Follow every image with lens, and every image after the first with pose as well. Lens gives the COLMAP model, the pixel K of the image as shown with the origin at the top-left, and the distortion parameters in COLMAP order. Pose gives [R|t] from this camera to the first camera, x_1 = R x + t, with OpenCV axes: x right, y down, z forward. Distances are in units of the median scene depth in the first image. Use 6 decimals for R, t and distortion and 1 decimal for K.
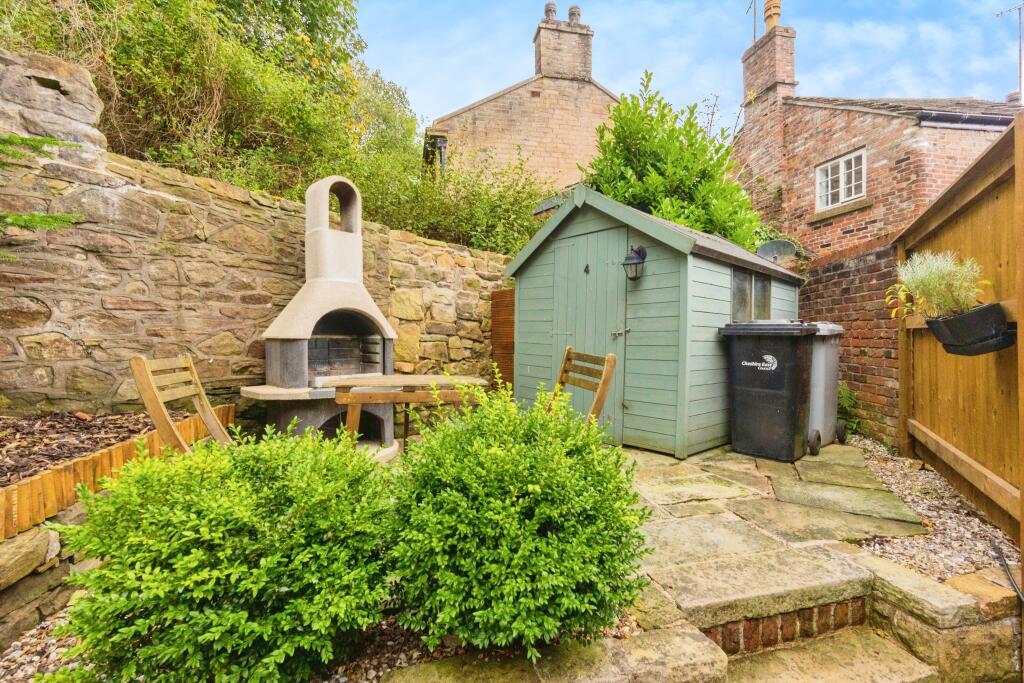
lens RADIAL K [[448.7, 0, 513.1], [0, 448.7, 351.7], [0, 0, 1]] dist [0.002086, 0.000590]
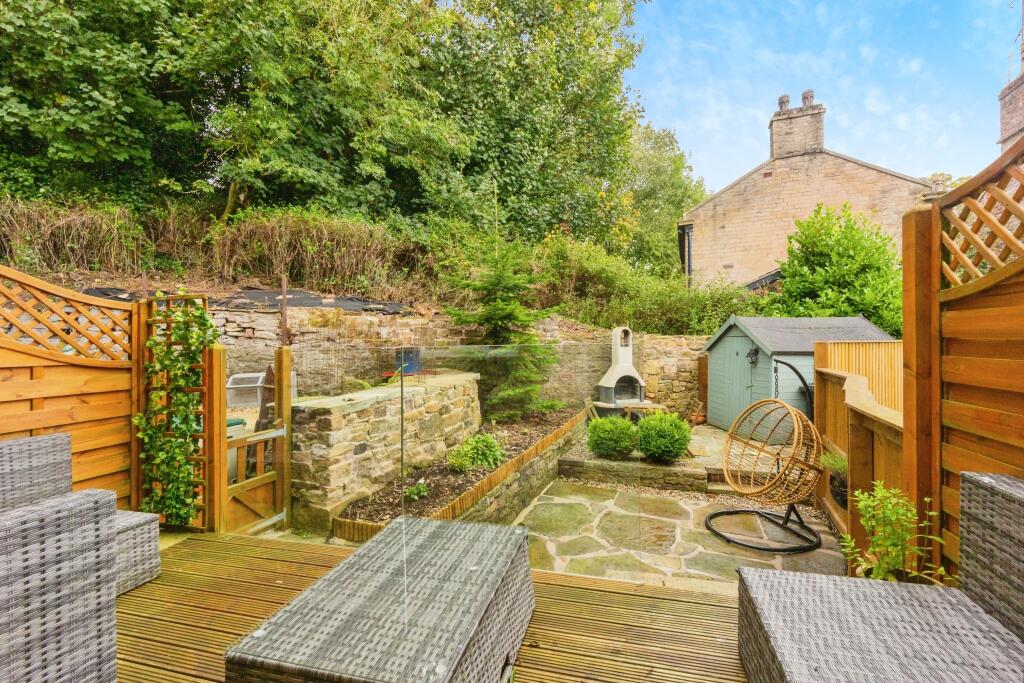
lens RADIAL K [[448.7, 0, 513.1], [0, 448.7, 351.7], [0, 0, 1]] dist [0.002086, 0.000590]
pose [[0.828196, 0.002652, -0.560433, 0.388651], [-0.001912, 0.999996, 0.001907, -0.159992], [0.560436, -0.000508, 0.828198, -1.091727]]
